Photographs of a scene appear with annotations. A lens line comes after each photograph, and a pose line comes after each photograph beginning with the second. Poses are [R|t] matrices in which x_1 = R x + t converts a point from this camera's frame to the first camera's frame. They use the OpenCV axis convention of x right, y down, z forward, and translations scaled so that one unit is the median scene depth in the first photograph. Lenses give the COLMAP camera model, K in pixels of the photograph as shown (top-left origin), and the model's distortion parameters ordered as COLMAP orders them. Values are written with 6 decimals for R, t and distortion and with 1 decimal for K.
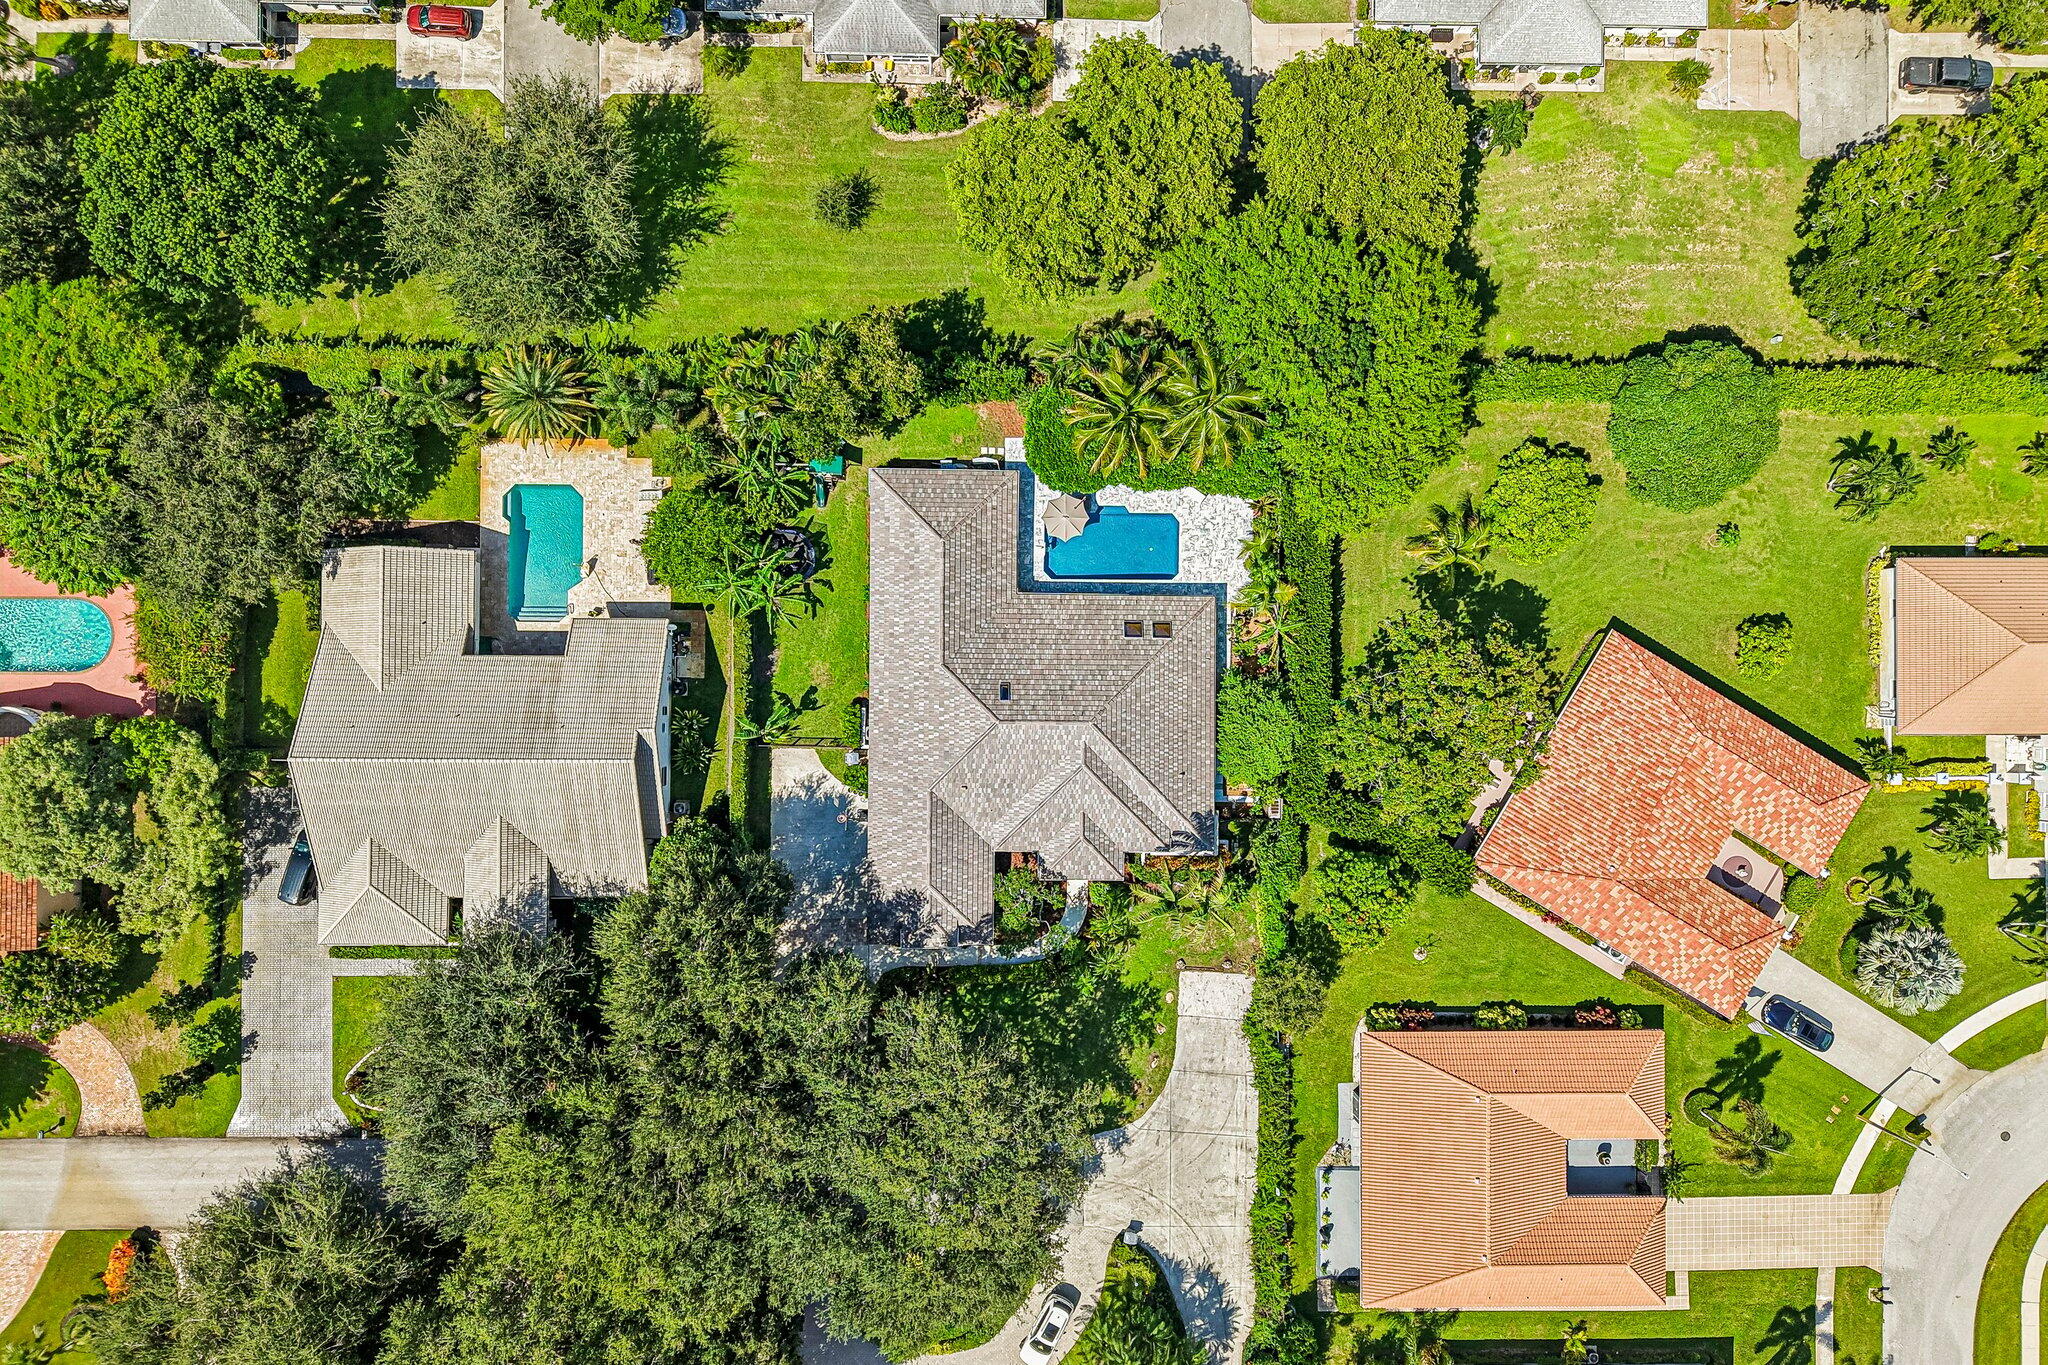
lens RADIAL K [[1382.9, 0, 1018.7], [0, 1382.9, 672.7], [0, 0, 1]] dist [0.025018, -0.000152]
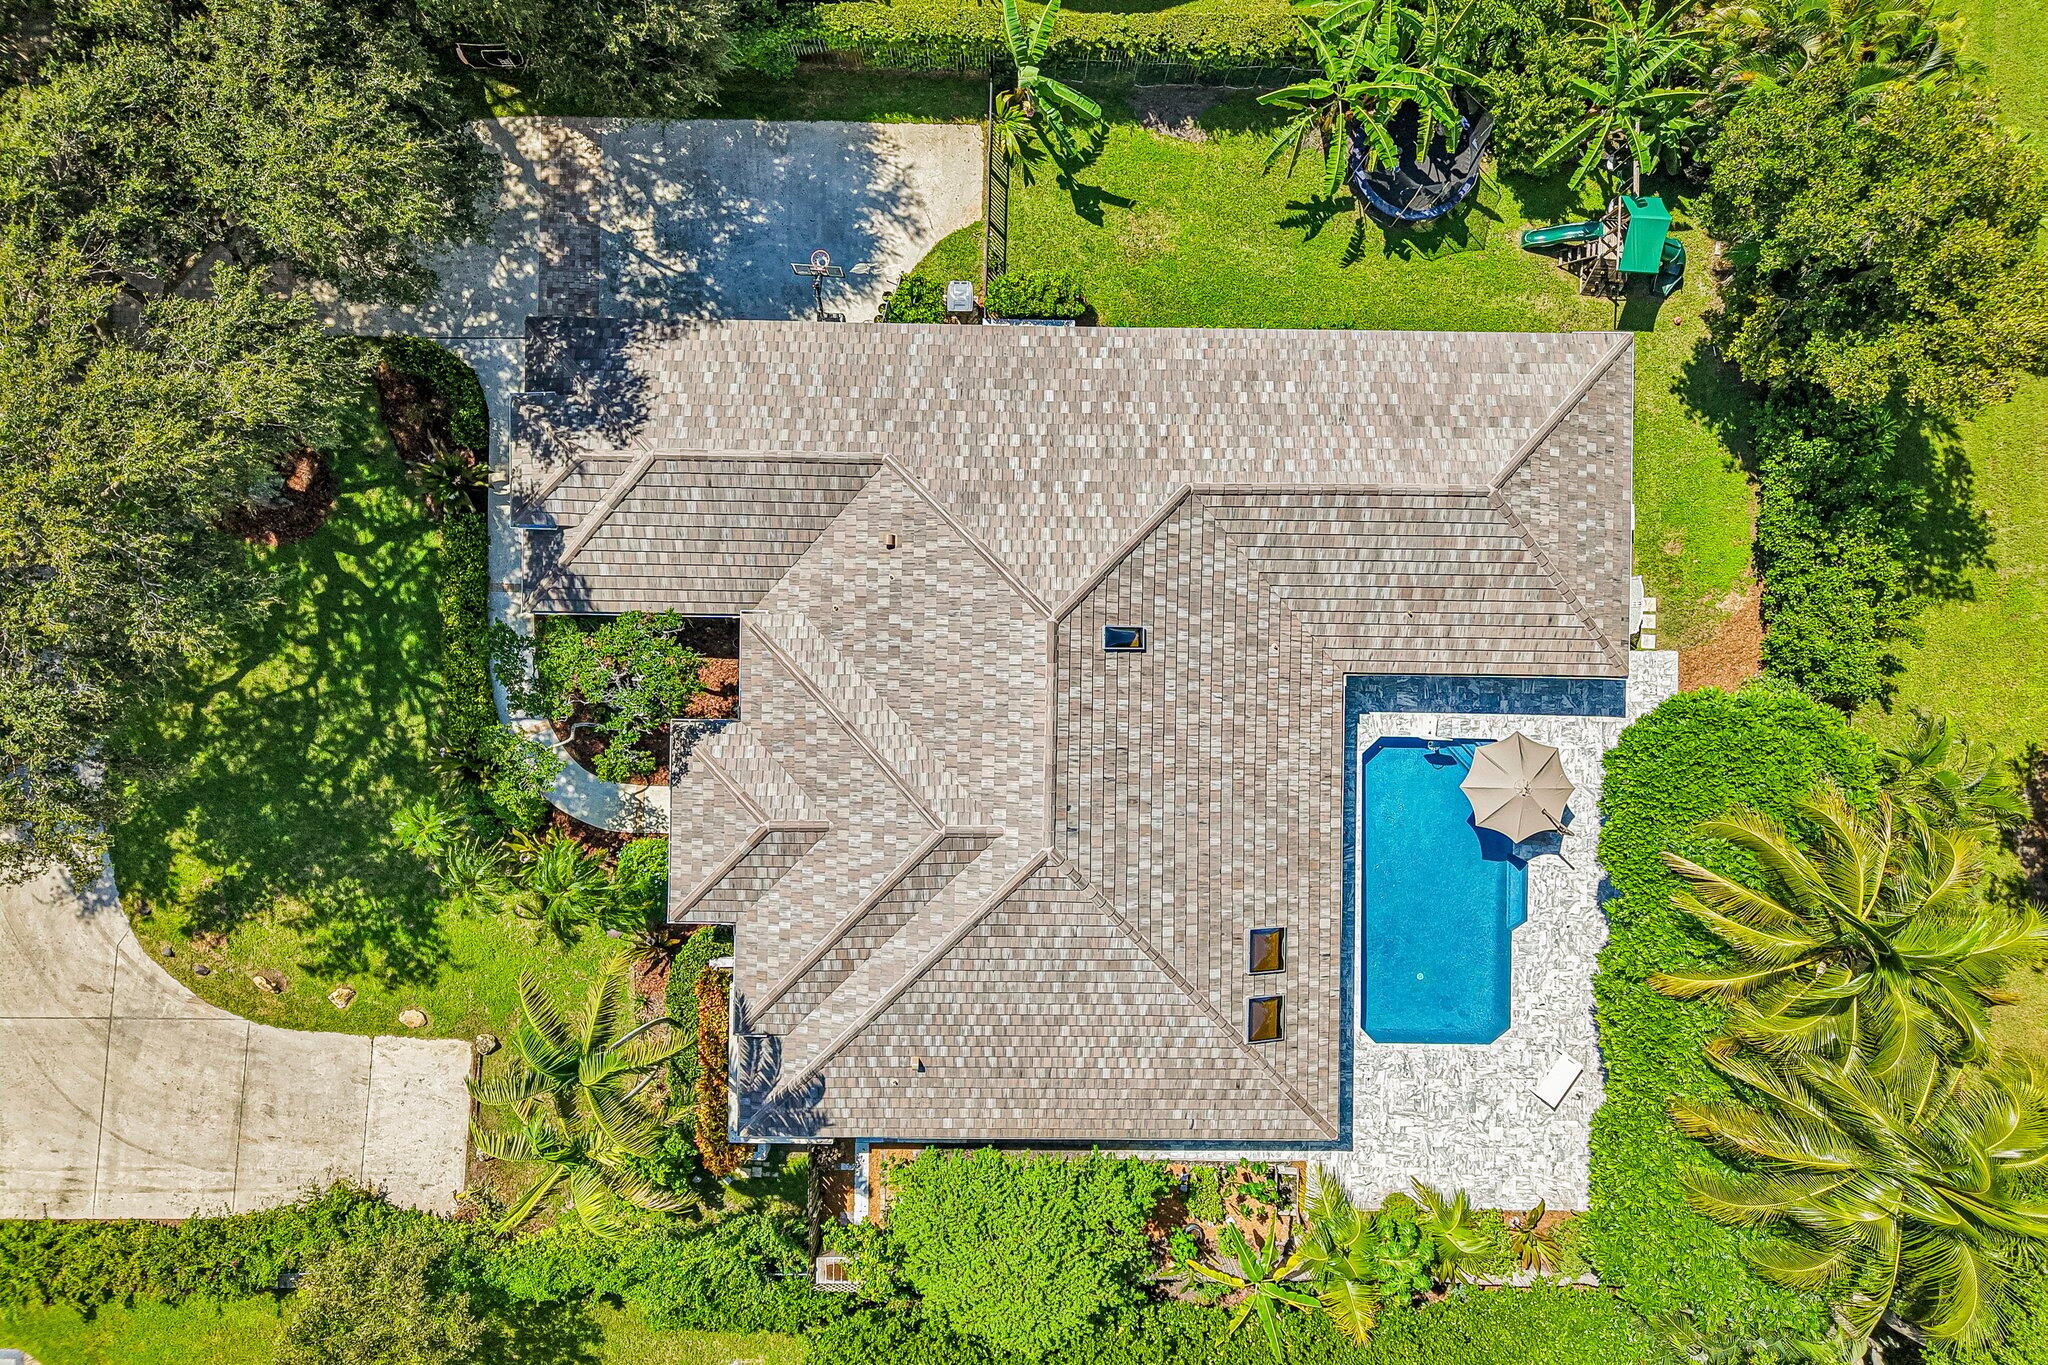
lens RADIAL K [[1382.9, 0, 1015.8], [0, 1382.9, 687.8], [0, 0, 1]] dist [0.025018, -0.000152]
pose [[-0.007907, 0.999954, 0.005349, 0.001723], [-0.999914, -0.007963, 0.010400, 0.039488], [0.010442, -0.005266, 0.999932, 0.566335]]
